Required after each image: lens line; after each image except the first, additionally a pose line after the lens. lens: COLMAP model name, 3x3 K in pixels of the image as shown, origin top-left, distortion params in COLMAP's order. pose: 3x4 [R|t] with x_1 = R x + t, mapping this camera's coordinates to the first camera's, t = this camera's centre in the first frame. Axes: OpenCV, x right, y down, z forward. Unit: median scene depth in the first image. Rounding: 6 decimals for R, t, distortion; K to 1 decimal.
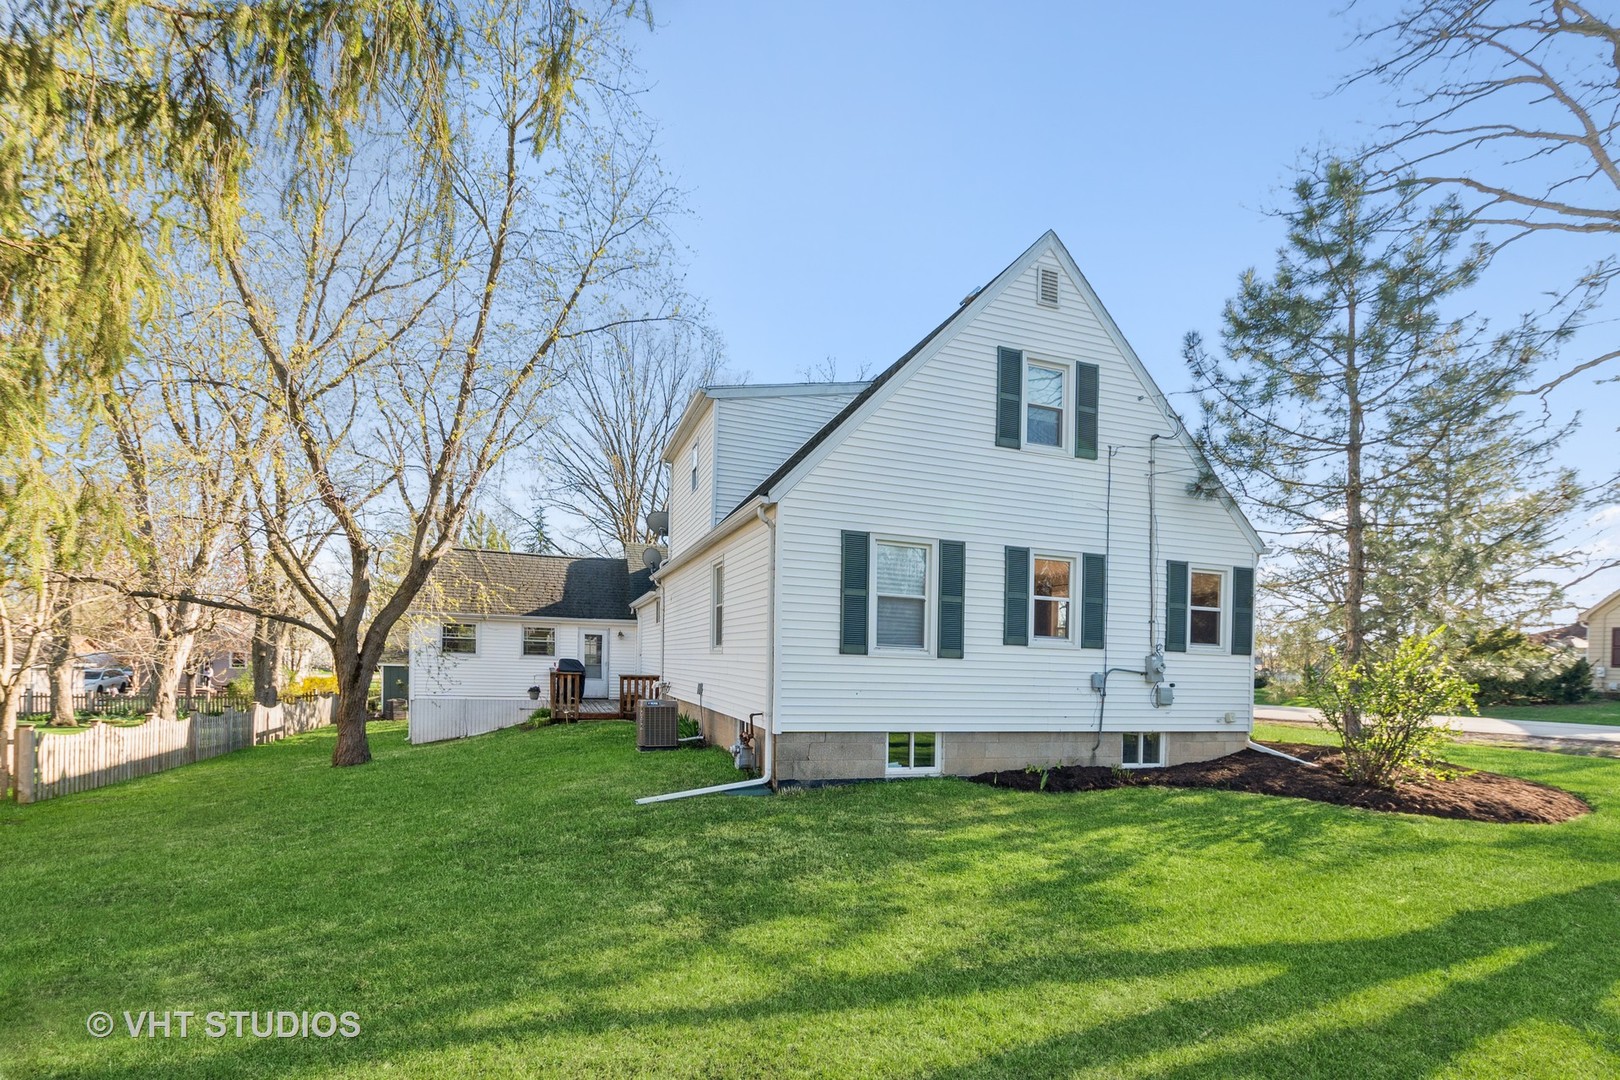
lens RADIAL K [[697.2, 0, 807.8], [0, 697.2, 542.5], [0, 0, 1]] dist [0.006952, -0.002596]
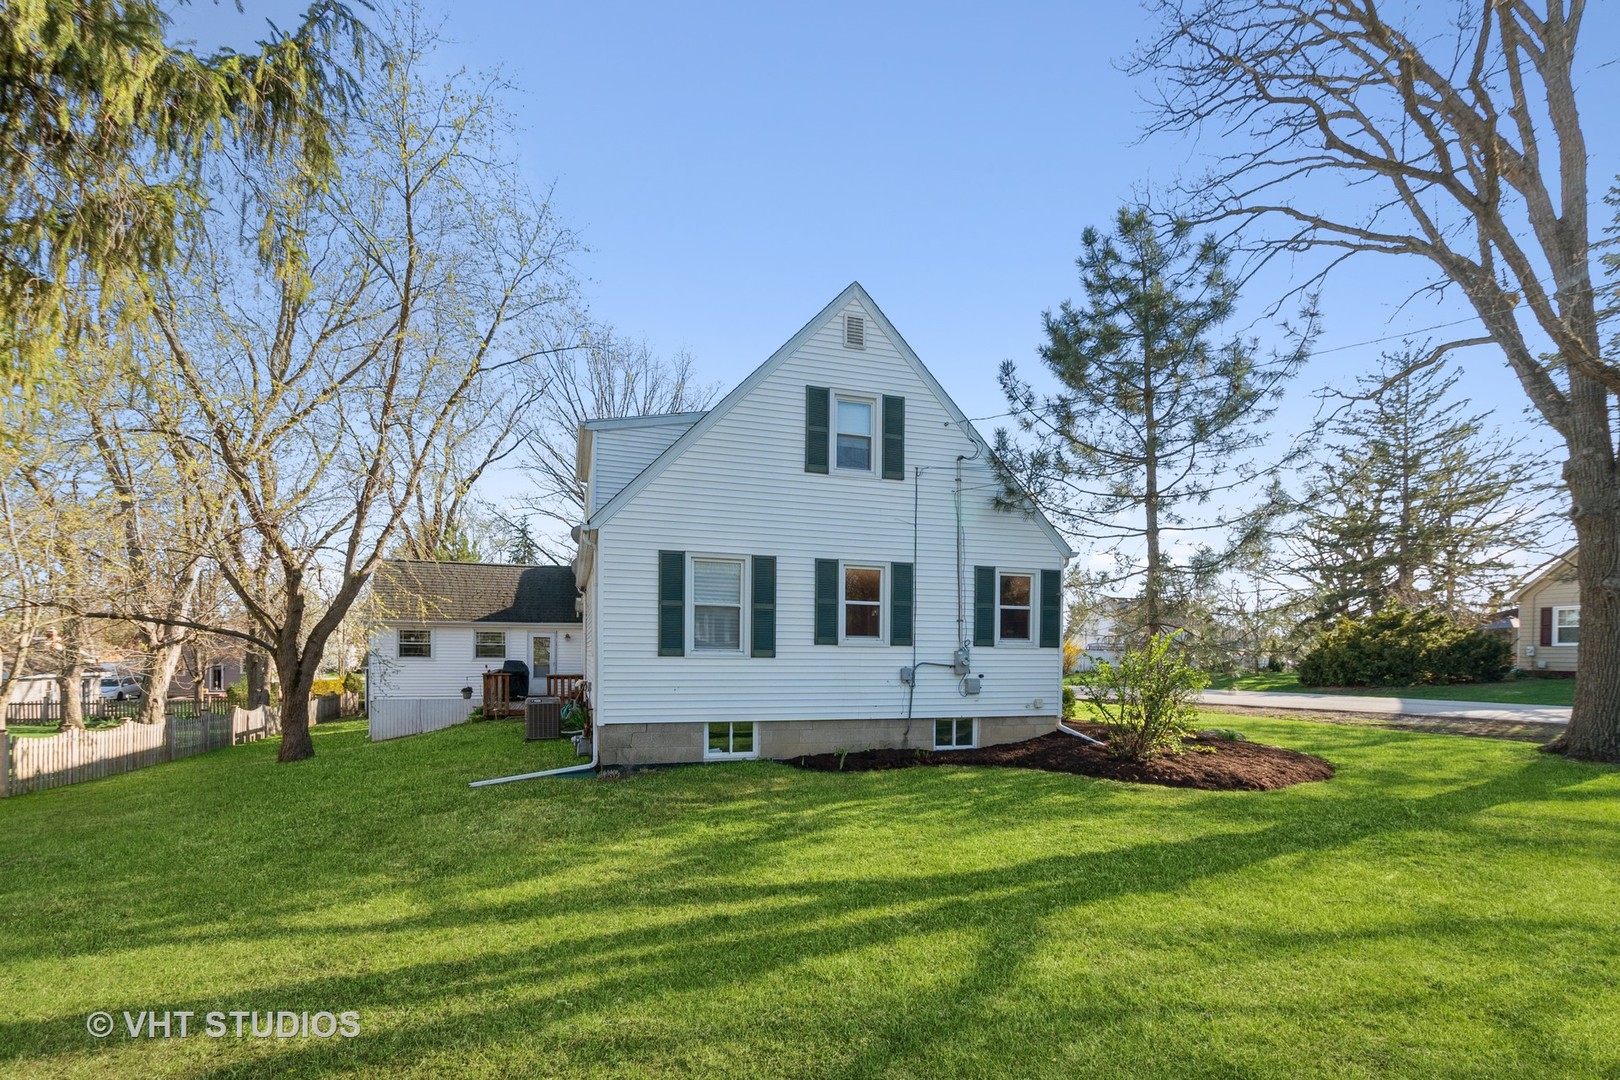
lens RADIAL K [[697.2, 0, 840.1], [0, 697.2, 532.2], [0, 0, 1]] dist [0.006952, -0.002596]
pose [[0.999544, -0.023770, -0.018637, 0.321831], [0.023743, 0.999717, -0.001664, -0.033448], [0.018672, 0.001221, 0.999825, -0.140292]]
